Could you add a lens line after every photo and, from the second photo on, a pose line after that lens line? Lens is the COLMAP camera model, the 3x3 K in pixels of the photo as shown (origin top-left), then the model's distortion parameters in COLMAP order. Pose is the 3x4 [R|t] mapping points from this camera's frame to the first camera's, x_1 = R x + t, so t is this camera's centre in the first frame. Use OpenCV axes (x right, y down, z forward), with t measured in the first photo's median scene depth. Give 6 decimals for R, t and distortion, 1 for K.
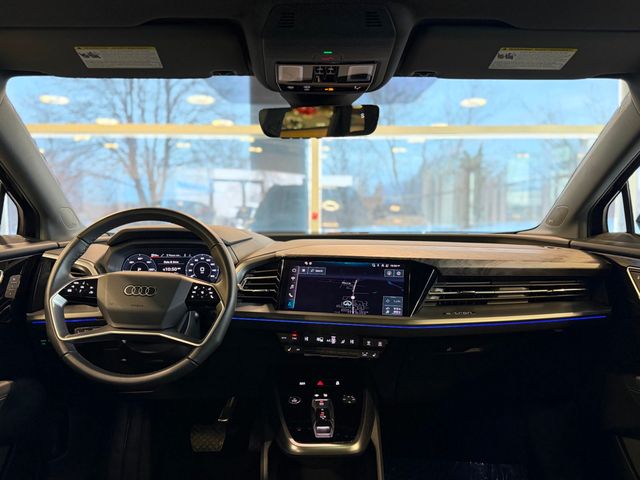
lens RADIAL K [[532.1, 0, 320.0], [0, 532.1, 240.0], [0, 0, 1]] dist [0.007571, -0.003344]
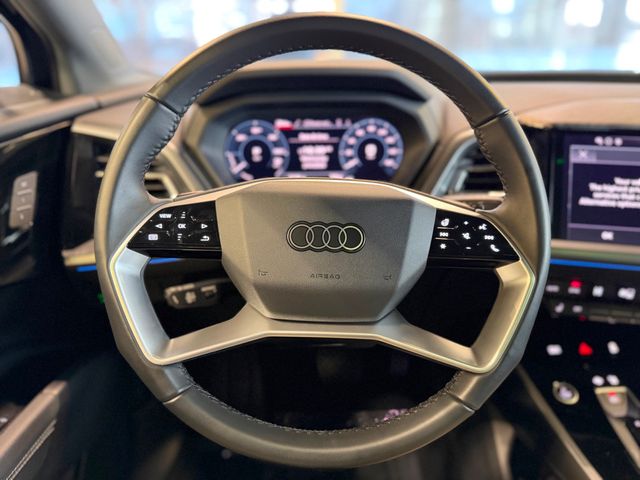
lens RADIAL K [[479.3, 0, 320.0], [0, 479.3, 240.0], [0, 0, 1]] dist [0.009947, -0.000143]
pose [[0.999708, -0.001226, -0.024140, -0.288467], [0.009094, 0.944408, 0.328650, -0.020406], [0.022395, -0.328774, 0.944143, 0.565724]]
